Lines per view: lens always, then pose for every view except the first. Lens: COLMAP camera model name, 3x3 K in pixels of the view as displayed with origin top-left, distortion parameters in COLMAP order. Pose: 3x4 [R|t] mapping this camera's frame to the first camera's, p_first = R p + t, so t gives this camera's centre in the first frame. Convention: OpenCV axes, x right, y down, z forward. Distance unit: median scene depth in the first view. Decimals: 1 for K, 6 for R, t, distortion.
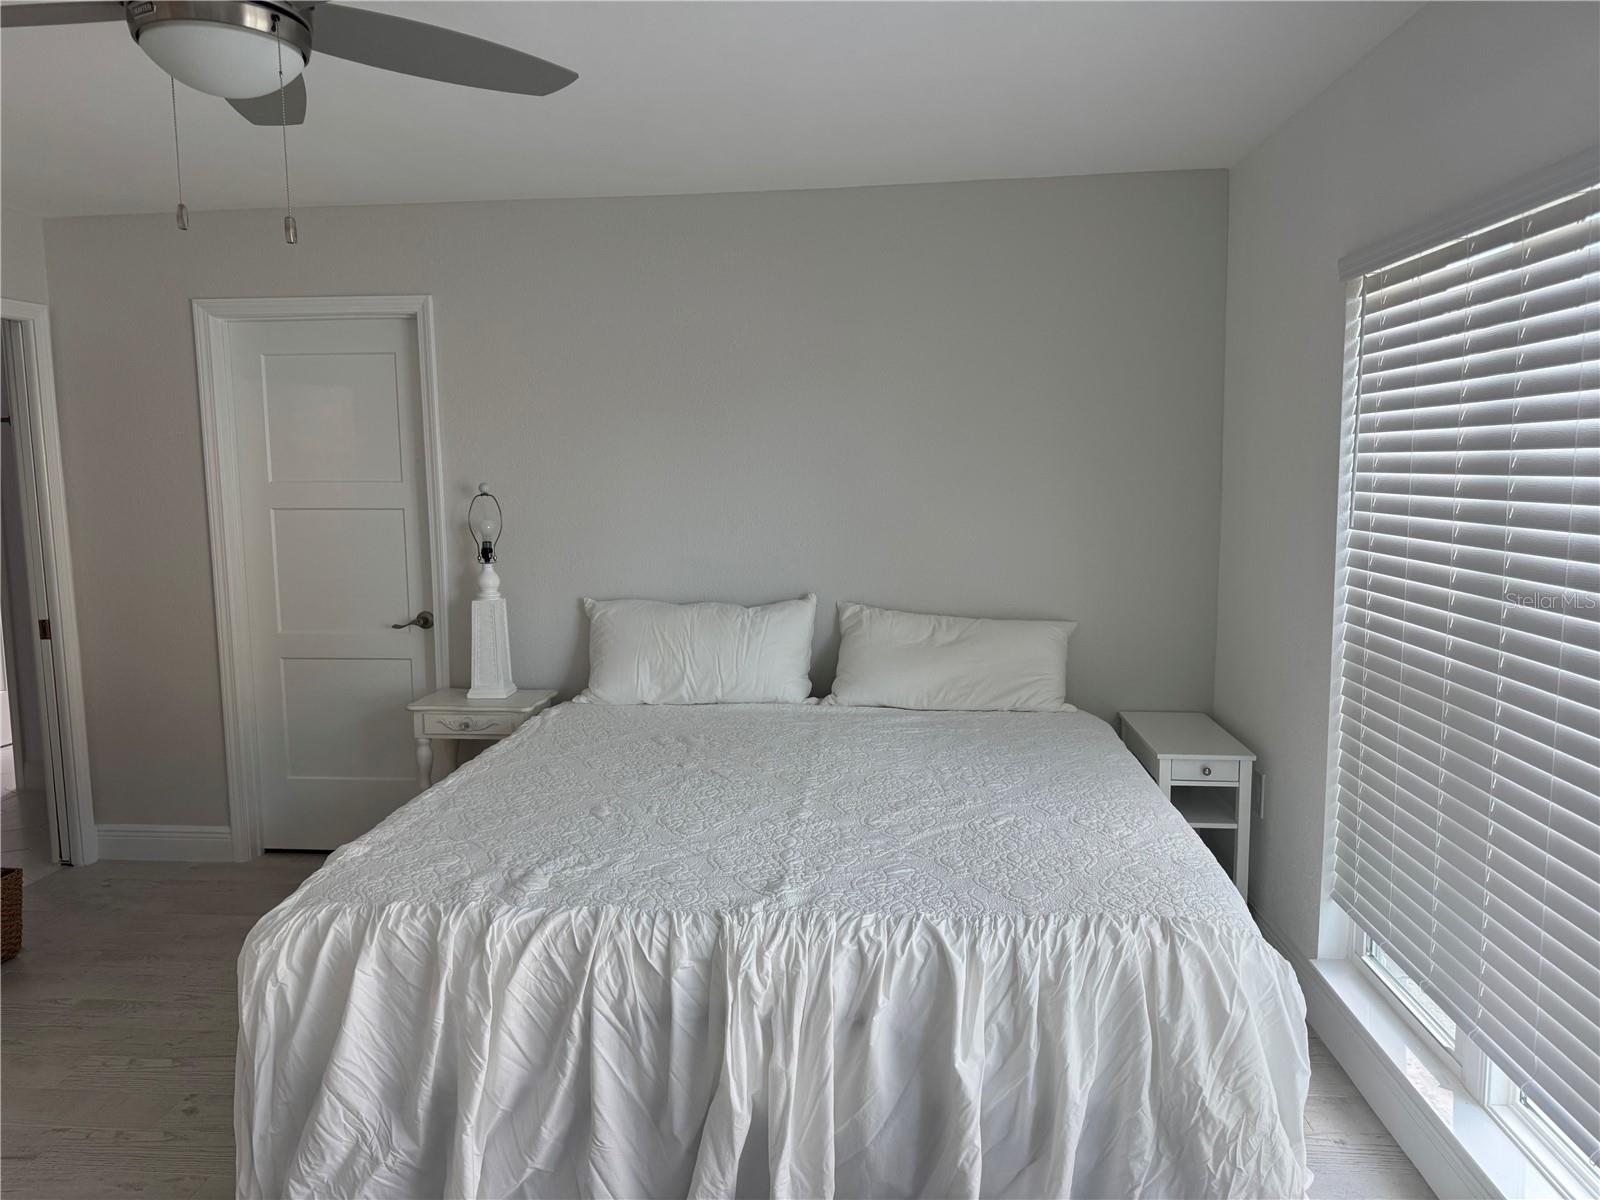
lens RADIAL K [[1121.0, 0, 800.0], [0, 1121.0, 600.0], [0, 0, 1]] dist [0.077050, -0.088460]
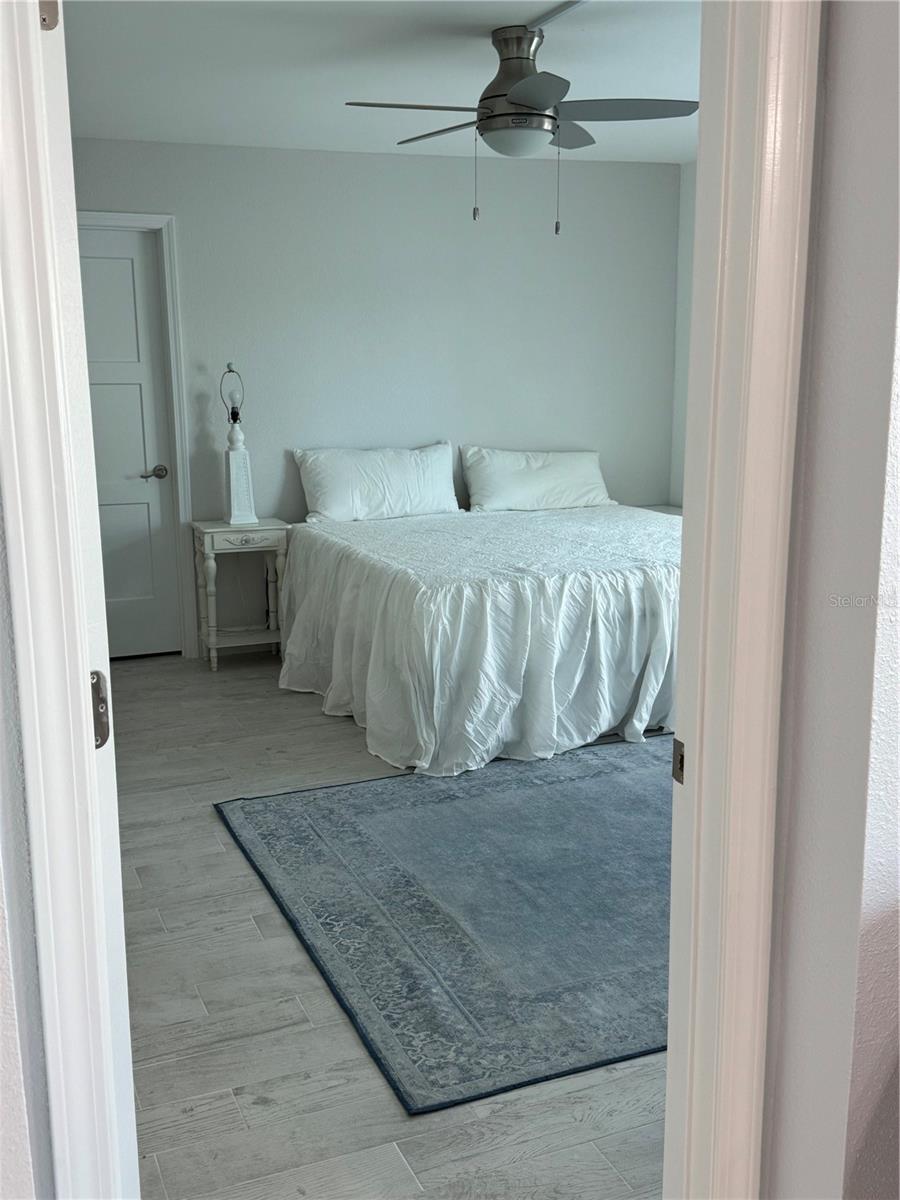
lens RADIAL K [[1192.7, 0, 452.8], [0, 1192.7, 609.1], [0, 0, 1]] dist [0.177256, -0.397760]
pose [[0.888291, -0.094309, 0.449493, -0.731258], [0.057597, 0.993839, 0.094695, 0.068418], [-0.455655, -0.058227, 0.888250, -0.420297]]
